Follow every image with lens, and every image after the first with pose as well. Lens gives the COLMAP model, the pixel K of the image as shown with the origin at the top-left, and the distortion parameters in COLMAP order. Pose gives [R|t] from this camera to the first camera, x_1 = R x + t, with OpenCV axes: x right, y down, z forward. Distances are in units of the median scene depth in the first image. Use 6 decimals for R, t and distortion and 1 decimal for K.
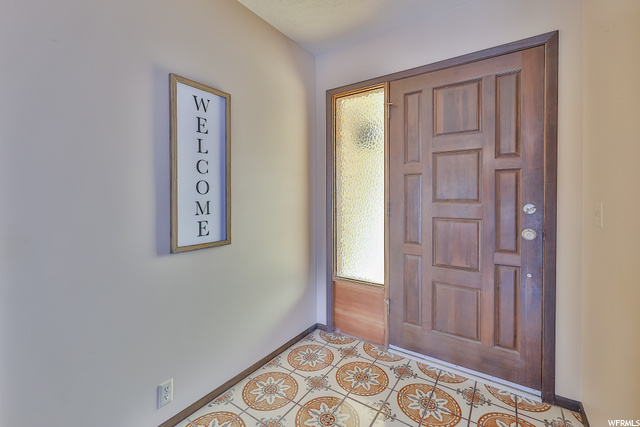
lens RADIAL K [[276.7, 0, 318.6], [0, 276.7, 199.1], [0, 0, 1]] dist [0.000527, 0.000085]
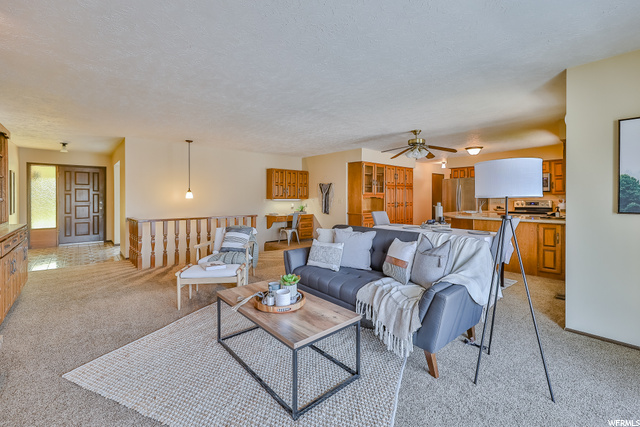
lens RADIAL K [[276.7, 0, 323.5], [0, 276.7, 200.8], [0, 0, 1]] dist [0.000527, 0.000085]
pose [[0.246504, -0.009675, 0.969093, -2.693151], [0.008294, 0.999935, 0.007874, -0.003605], [-0.969106, 0.006097, 0.246569, -3.592995]]
